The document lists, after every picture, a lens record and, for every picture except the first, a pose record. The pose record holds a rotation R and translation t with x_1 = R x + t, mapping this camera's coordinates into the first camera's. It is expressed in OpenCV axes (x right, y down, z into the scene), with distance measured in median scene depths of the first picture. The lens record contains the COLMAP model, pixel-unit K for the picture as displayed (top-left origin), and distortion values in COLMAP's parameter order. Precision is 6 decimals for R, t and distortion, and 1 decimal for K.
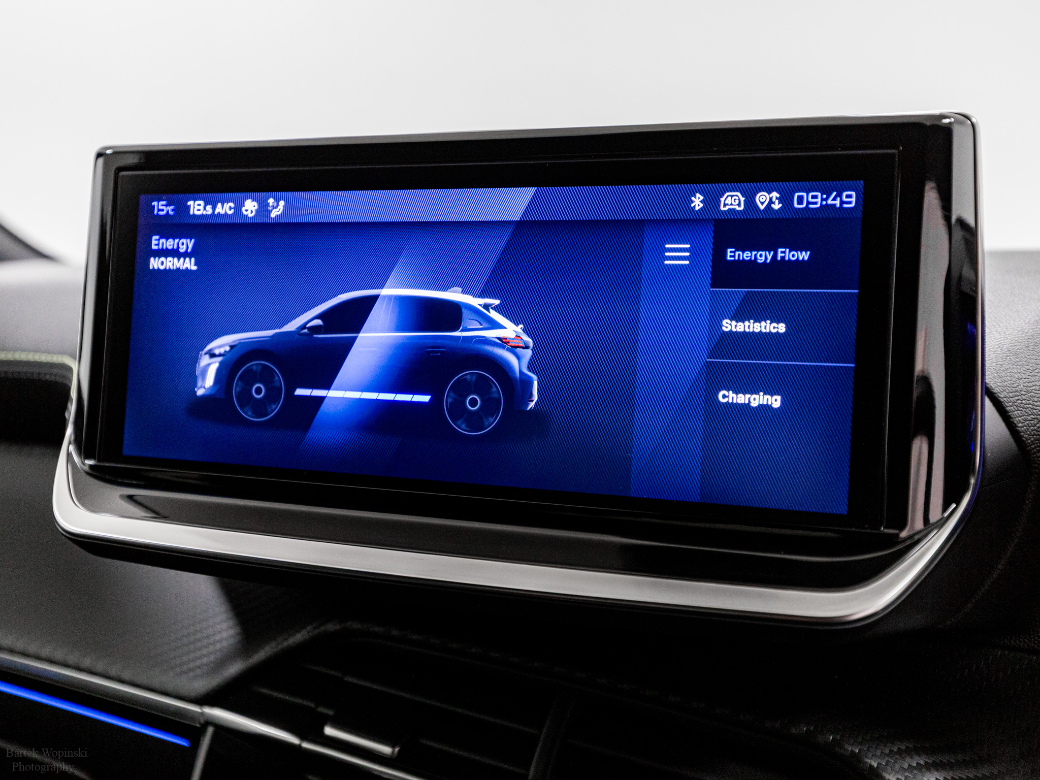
lens RADIAL K [[1147.7, 0, 538.8], [0, 1147.7, 380.4], [0, 0, 1]] dist [0.012549, 0.000000]
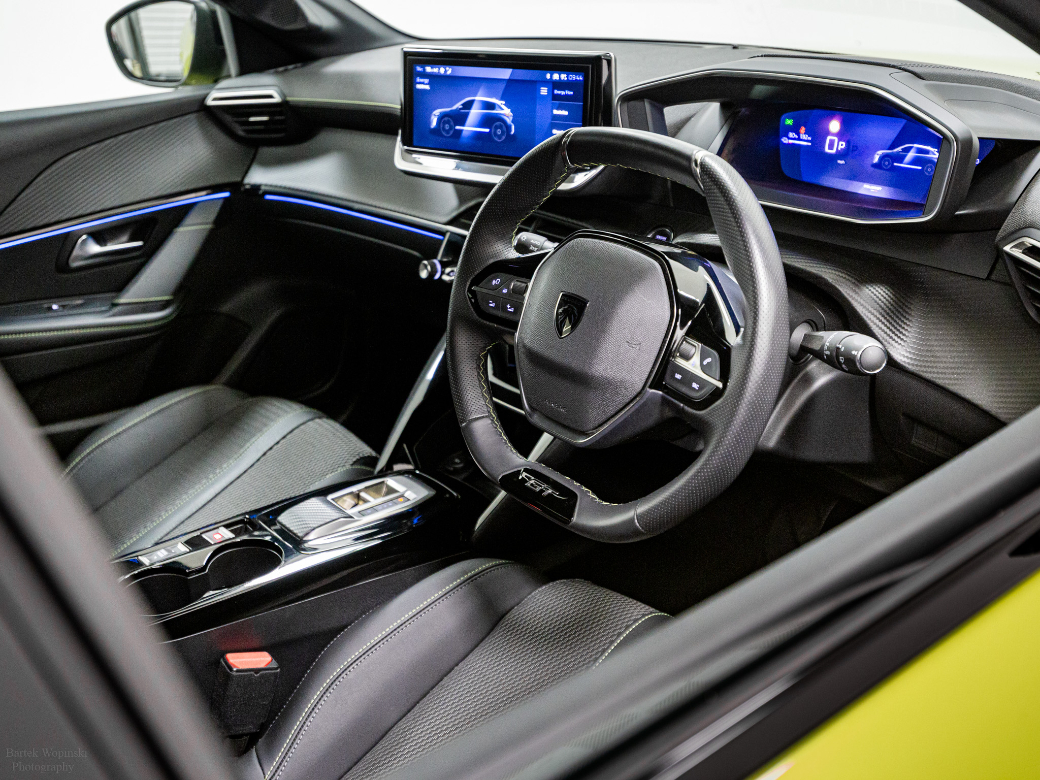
lens RADIAL K [[1147.7, 0, 517.0], [0, 1147.7, 389.5], [0, 0, 1]] dist [0.012549, 0.000000]
pose [[0.944065, 0.065833, -0.323120, 1.131551], [0.037016, 0.952520, 0.302219, -0.276817], [0.327674, -0.297275, 0.896804, -2.275181]]
